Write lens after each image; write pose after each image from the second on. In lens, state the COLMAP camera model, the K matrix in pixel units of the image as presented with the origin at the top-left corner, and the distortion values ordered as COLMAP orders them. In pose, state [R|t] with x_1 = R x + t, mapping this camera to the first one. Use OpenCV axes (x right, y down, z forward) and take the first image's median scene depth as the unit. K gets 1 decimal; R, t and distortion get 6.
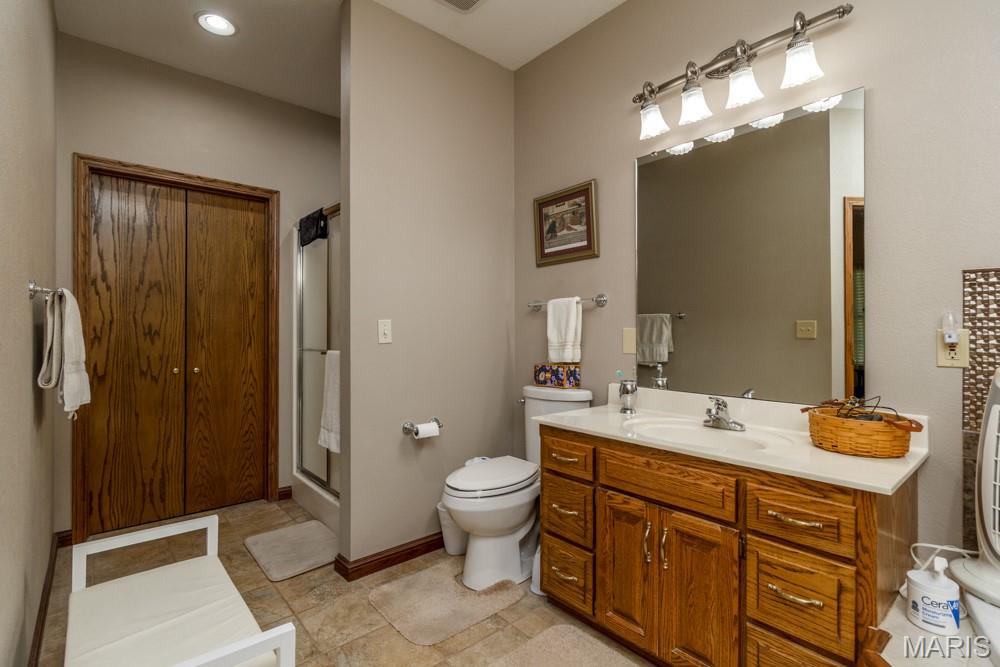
lens RADIAL K [[476.3, 0, 504.9], [0, 476.3, 330.3], [0, 0, 1]] dist [0.001265, 0.001517]
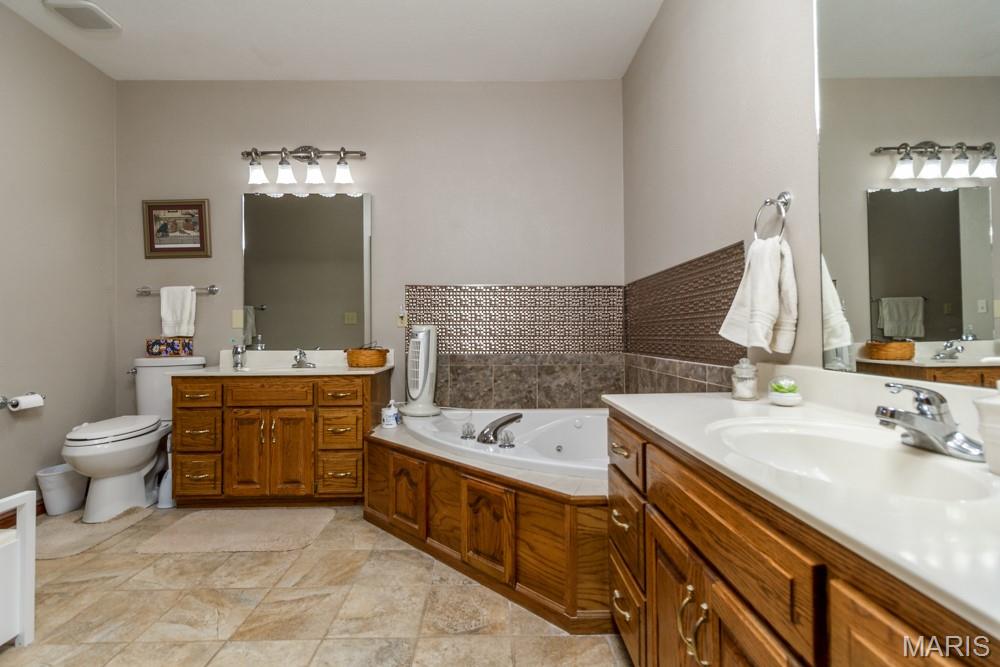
lens RADIAL K [[476.3, 0, 501.4], [0, 476.3, 327.7], [0, 0, 1]] dist [0.001265, 0.001517]
pose [[0.658374, 0.002041, 0.752688, -0.314610], [0.003622, 0.999976, -0.005880, 0.063461], [-0.752682, 0.006598, 0.658351, -0.574006]]
